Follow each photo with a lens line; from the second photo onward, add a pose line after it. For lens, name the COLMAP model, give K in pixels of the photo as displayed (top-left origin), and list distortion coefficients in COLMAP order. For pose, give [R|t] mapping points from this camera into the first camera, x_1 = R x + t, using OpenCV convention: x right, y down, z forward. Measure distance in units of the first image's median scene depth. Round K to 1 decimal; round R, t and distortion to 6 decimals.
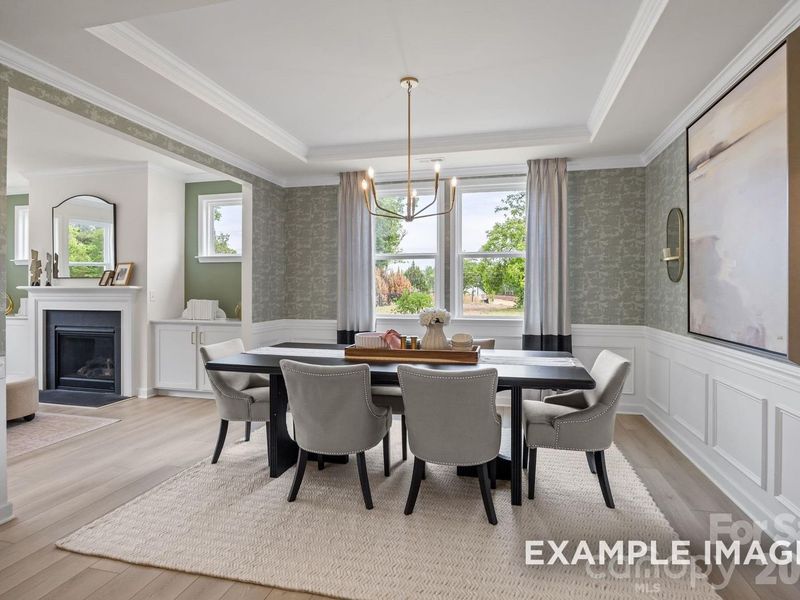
lens RADIAL K [[441.0, 0, 403.3], [0, 441.0, 287.9], [0, 0, 1]] dist [-0.010355, -0.001440]
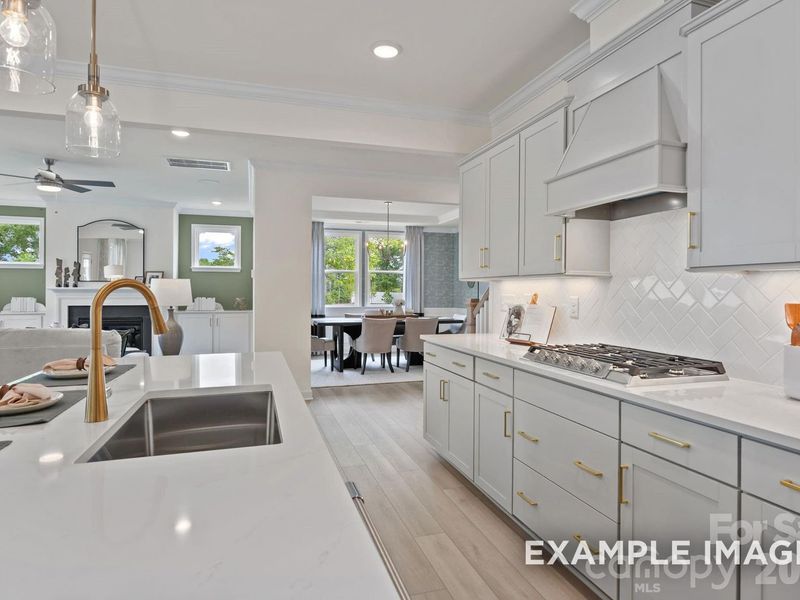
lens RADIAL K [[482.4, 0, 402.4], [0, 482.4, 295.2], [0, 0, 1]] dist [-0.004682, -0.001023]
pose [[0.855211, -0.003040, 0.518271, -0.746817], [-0.004269, 0.999908, 0.012910, -0.003430], [-0.518263, -0.013253, 0.855119, -0.743784]]
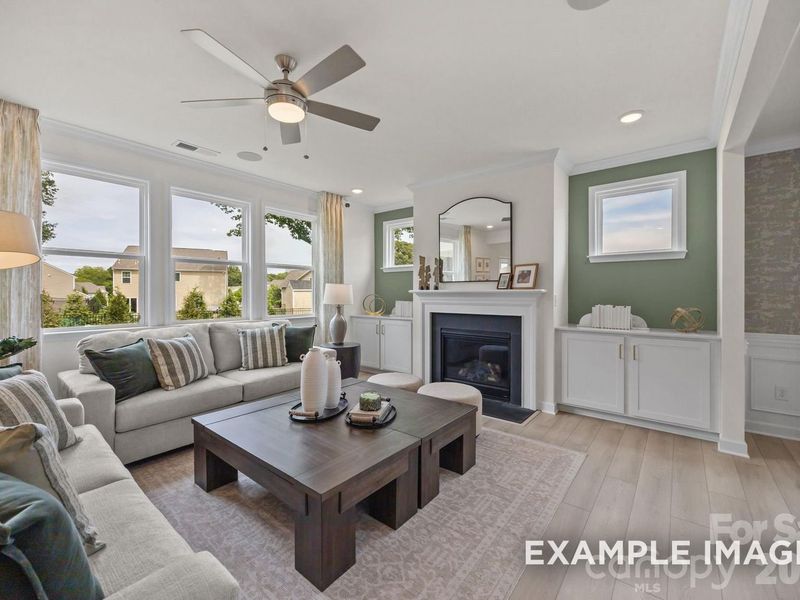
lens RADIAL K [[343.8, 0, 401.8], [0, 343.8, 294.7], [0, 0, 1]] dist [-0.007013, -0.000015]
pose [[0.905164, 0.000905, -0.425063, -0.555788], [0.003060, 0.999958, 0.008646, -0.000078], [0.425053, -0.009127, 0.905123, 0.229642]]
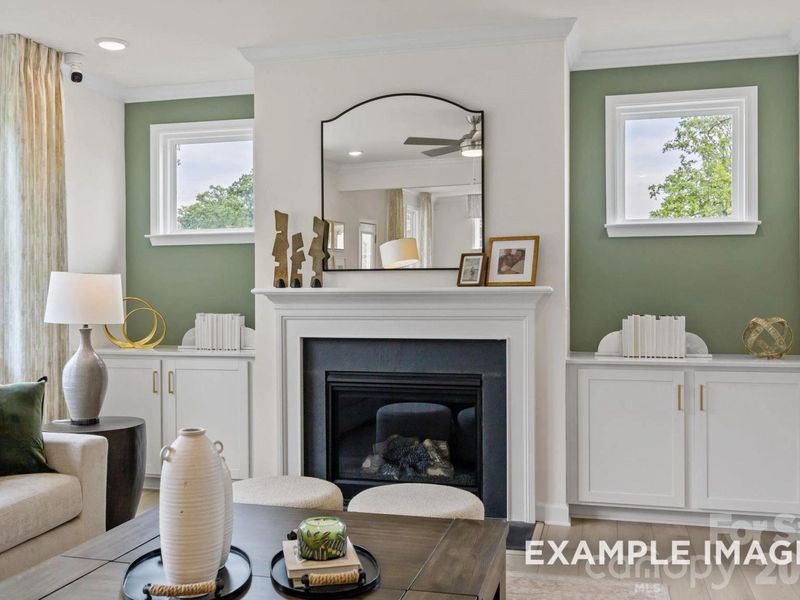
lens RADIAL K [[771.2, 0, 400.0], [0, 771.2, 300.0], [0, 0, 1]] dist [-0.010842, 0.006600]
pose [[0.999856, -0.005138, -0.016162, -0.732674], [0.005345, 0.999904, 0.012820, -0.001041], [0.016094, -0.012904, 0.999787, 0.172761]]
